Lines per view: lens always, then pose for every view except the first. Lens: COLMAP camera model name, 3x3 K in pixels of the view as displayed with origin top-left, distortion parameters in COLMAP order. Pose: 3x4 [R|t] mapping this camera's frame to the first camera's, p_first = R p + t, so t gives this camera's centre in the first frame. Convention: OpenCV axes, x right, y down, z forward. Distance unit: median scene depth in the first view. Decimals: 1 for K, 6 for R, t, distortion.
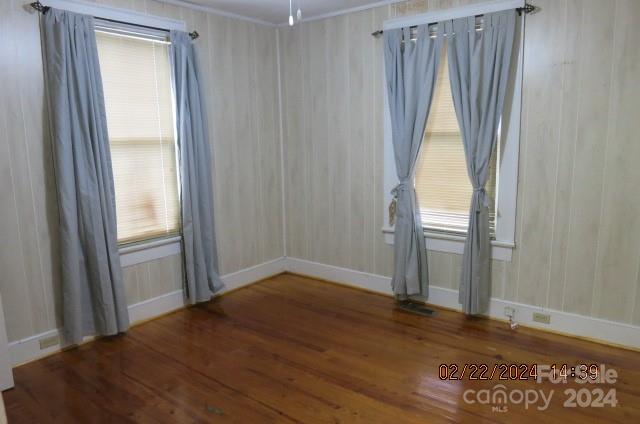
lens RADIAL K [[453.1, 0, 318.0], [0, 453.1, 212.7], [0, 0, 1]] dist [-0.045924, -0.003256]
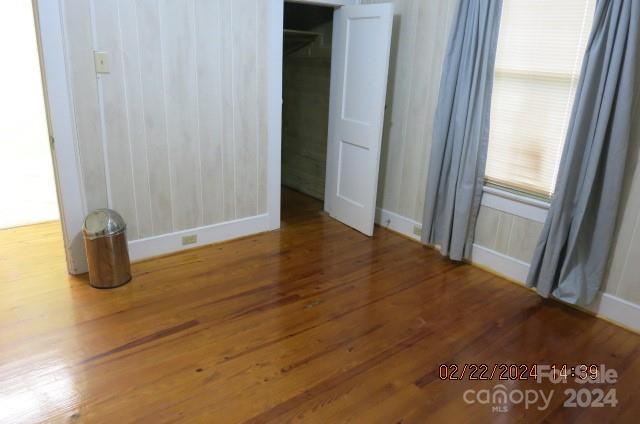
lens RADIAL K [[453.1, 0, 318.0], [0, 453.1, 212.7], [0, 0, 1]] dist [-0.045924, -0.003256]
pose [[-0.212321, 0.327606, -0.920649, 0.553245], [-0.207272, 0.905594, 0.370051, -0.153284], [0.954965, 0.269394, -0.124373, 0.788205]]
